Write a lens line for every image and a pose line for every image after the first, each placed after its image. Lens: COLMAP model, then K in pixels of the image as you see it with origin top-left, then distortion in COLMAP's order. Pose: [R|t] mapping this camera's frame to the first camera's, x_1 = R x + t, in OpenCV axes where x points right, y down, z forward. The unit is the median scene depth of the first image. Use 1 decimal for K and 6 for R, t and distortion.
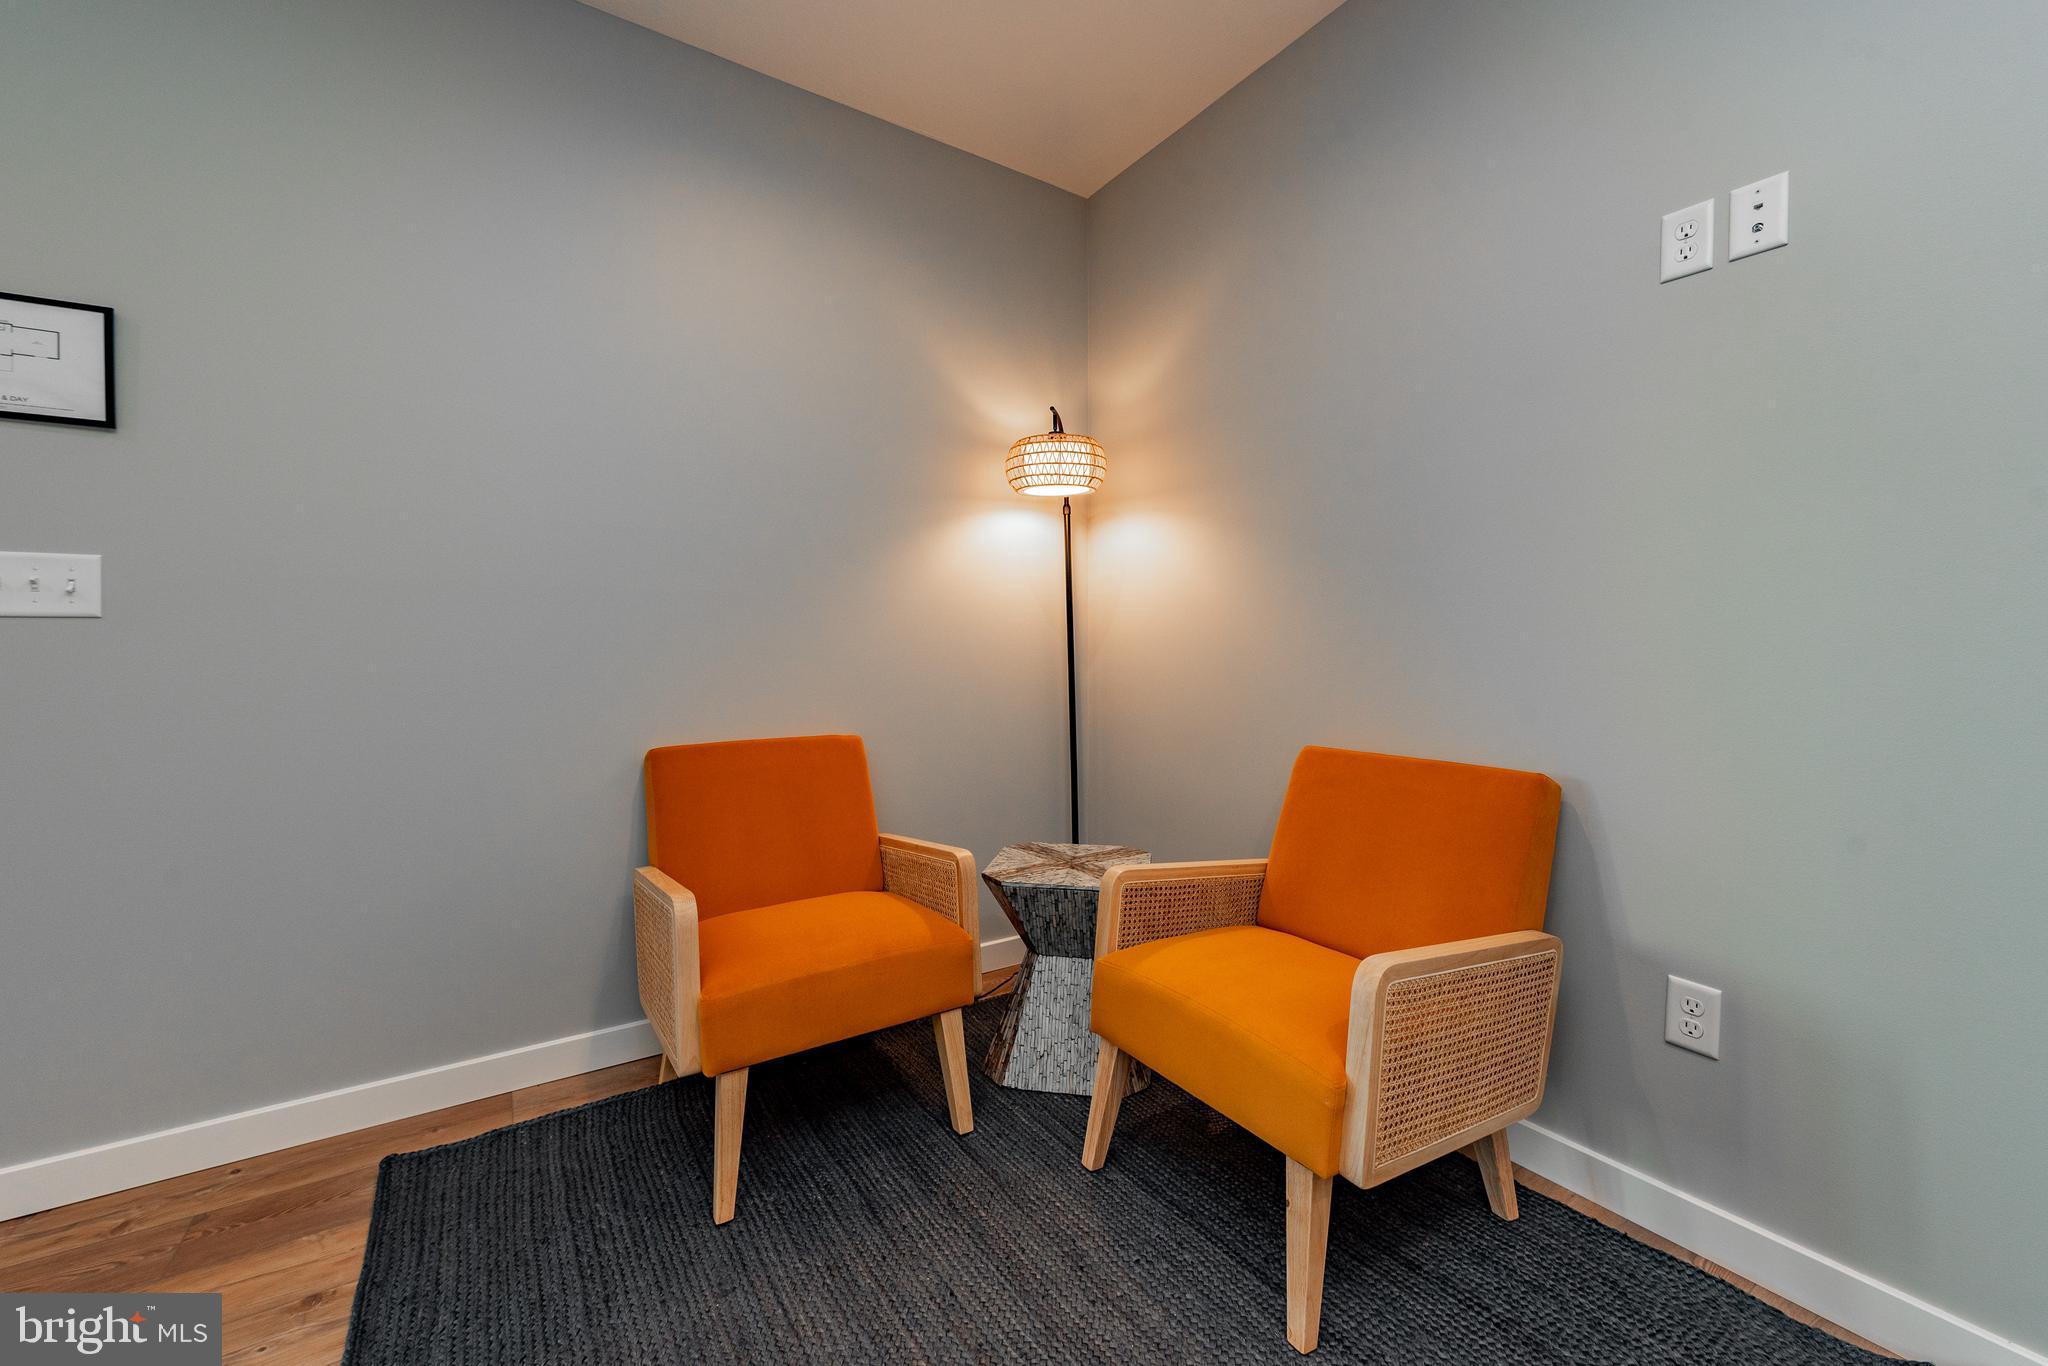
lens RADIAL K [[799.0, 0, 1028.6], [0, 799.0, 681.7], [0, 0, 1]] dist [0.002276, -0.000301]
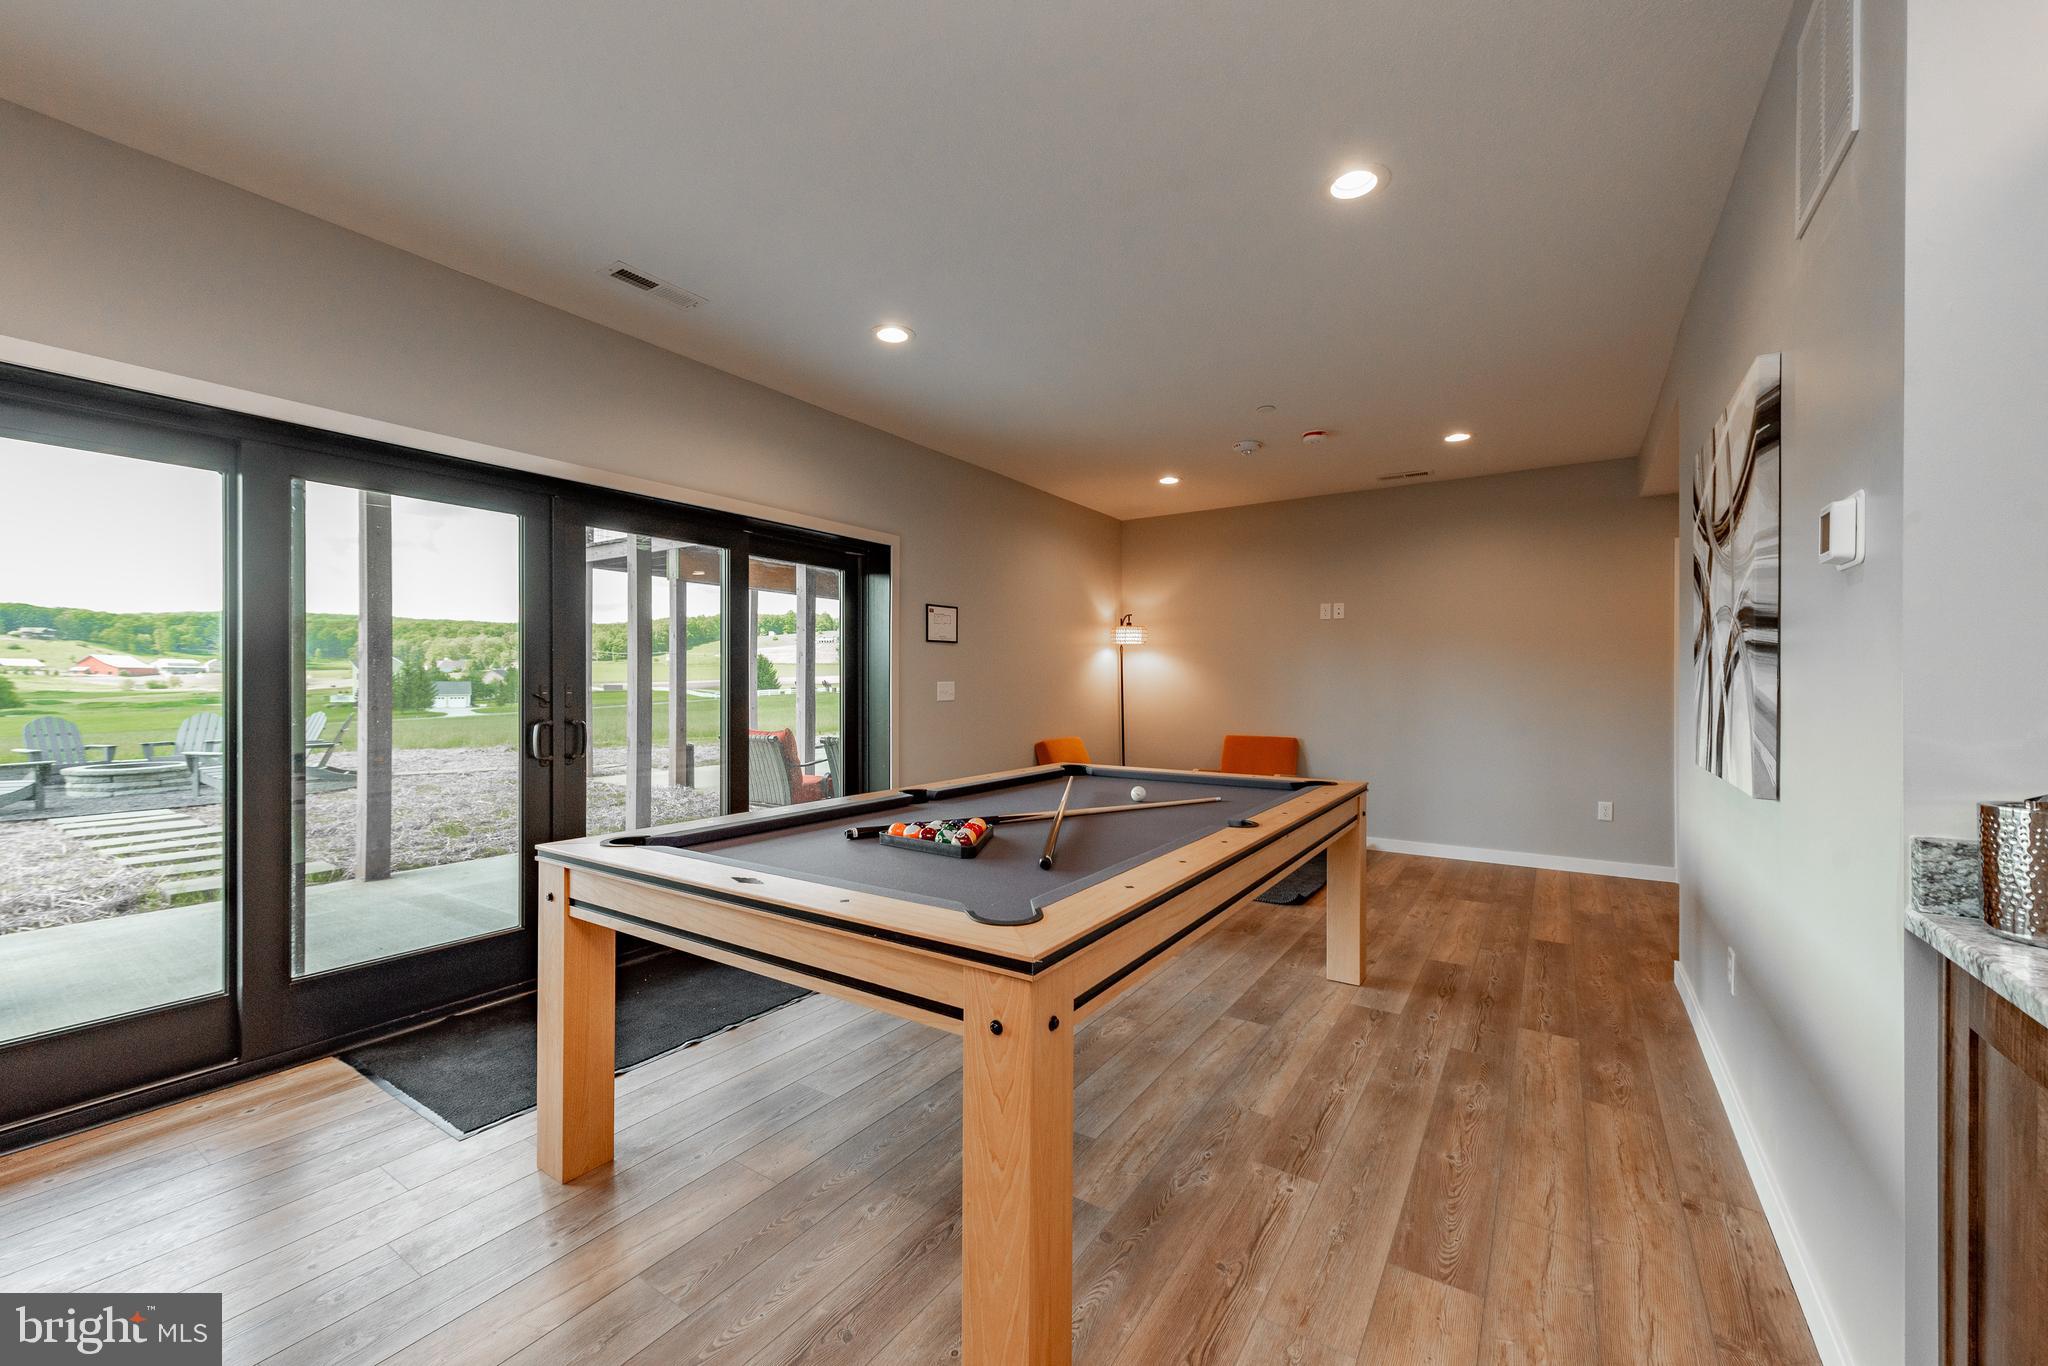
lens RADIAL K [[810.8, 0, 1009.9], [0, 810.8, 684.6], [0, 0, 1]] dist [0.002438, -0.000317]
pose [[0.925358, -0.006427, 0.379041, -2.272375], [0.019083, 0.999378, -0.029642, -0.045188], [-0.378615, 0.034663, 0.924905, -2.253477]]
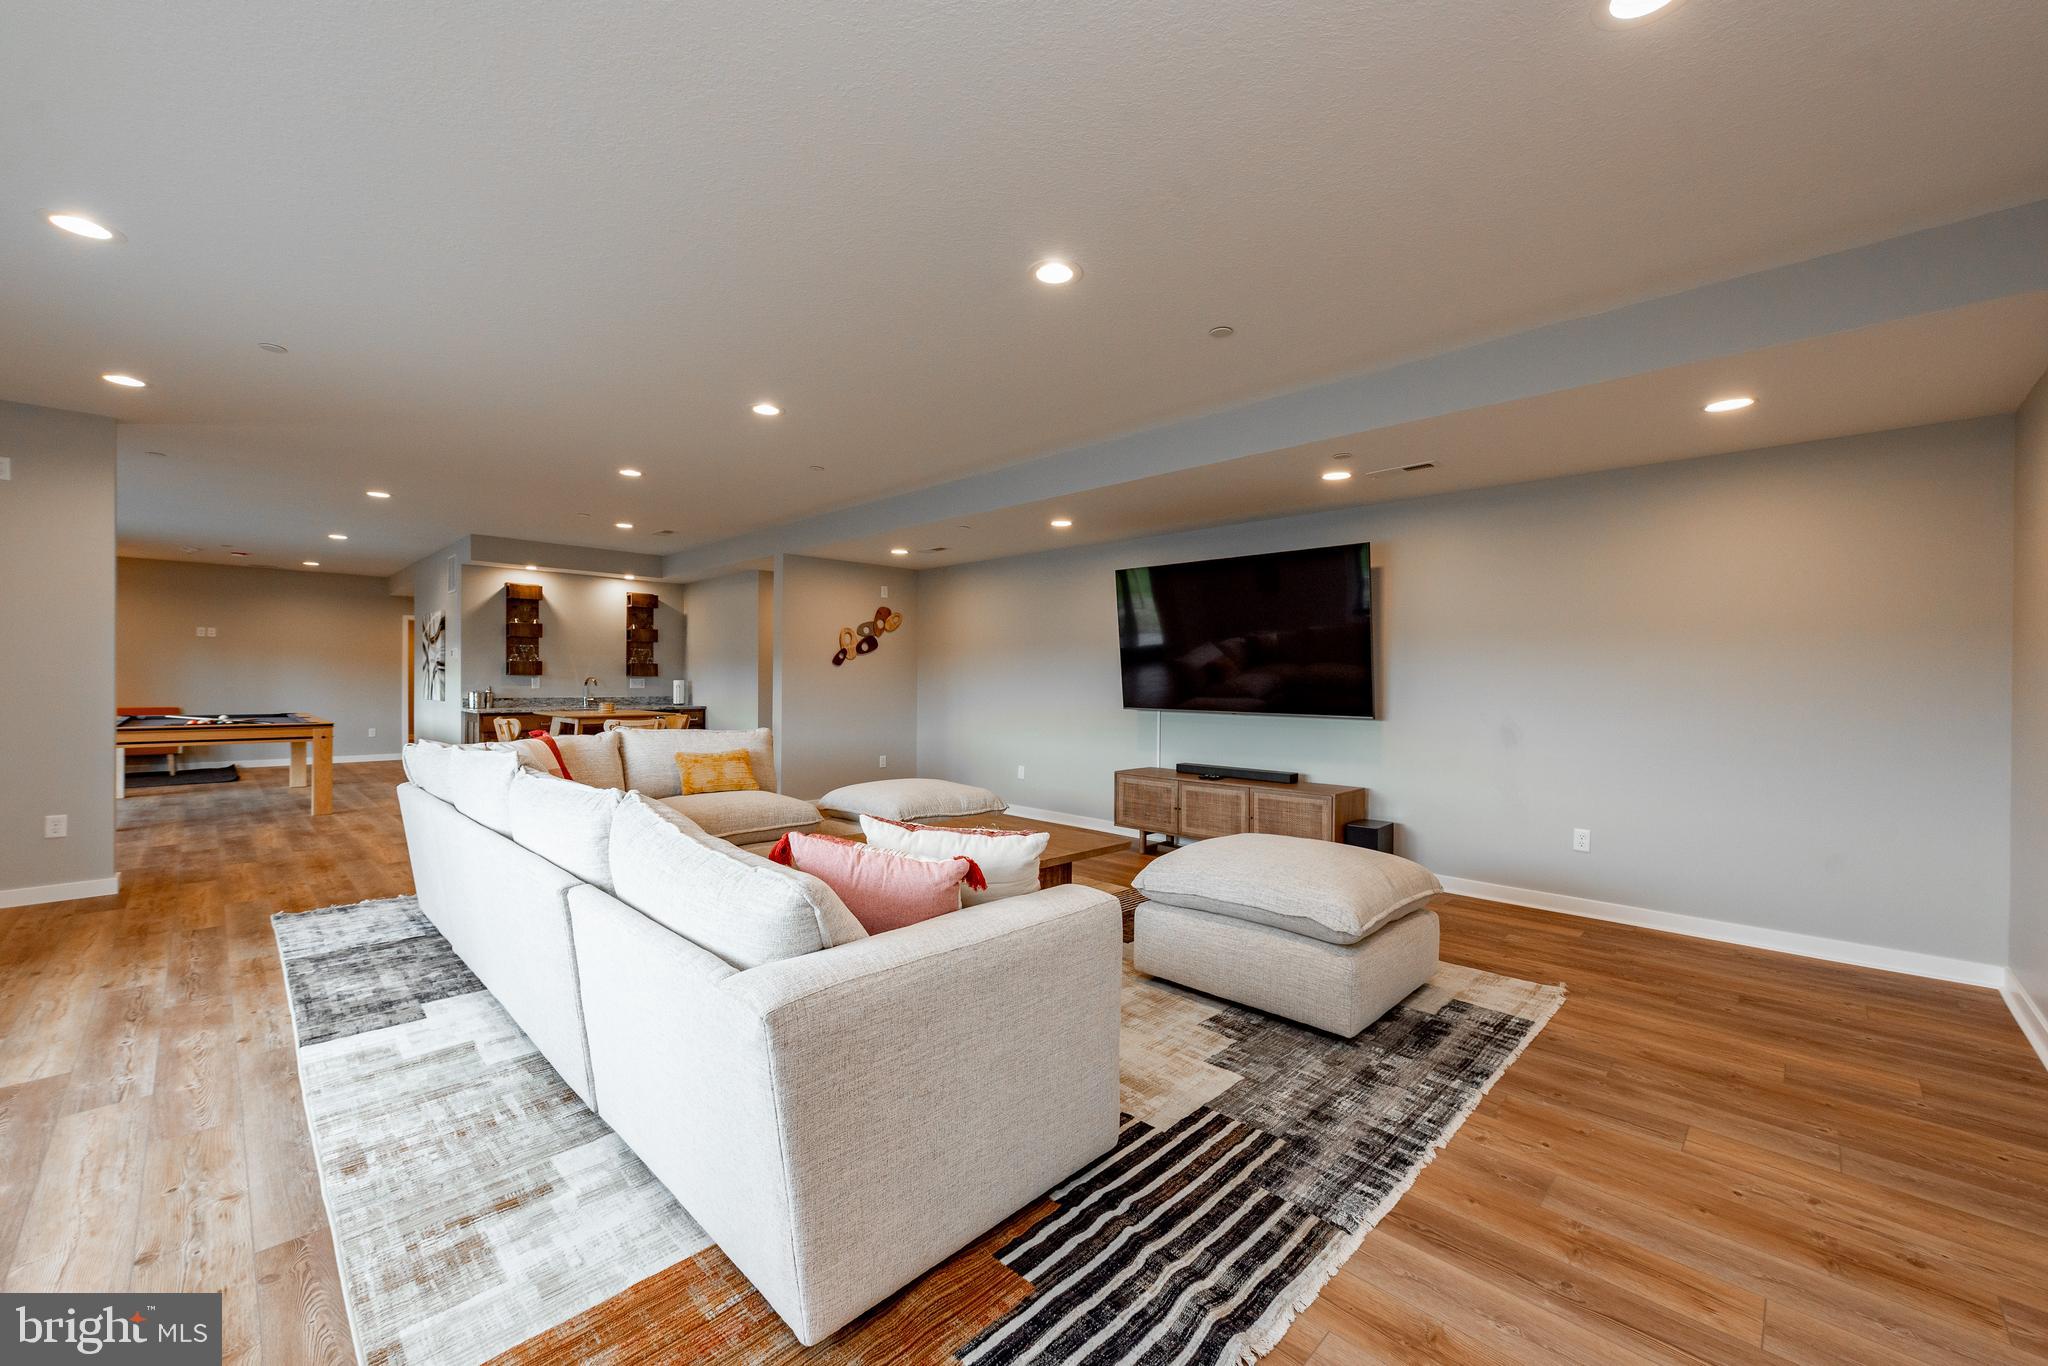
lens RADIAL K [[799.0, 0, 1028.6], [0, 799.0, 681.7], [0, 0, 1]] dist [0.002276, -0.000301]
pose [[-0.210179, -0.010632, 0.977605, -7.368899], [0.024375, 0.999573, 0.016111, -0.020242], [-0.977359, 0.027216, -0.209830, -4.514467]]
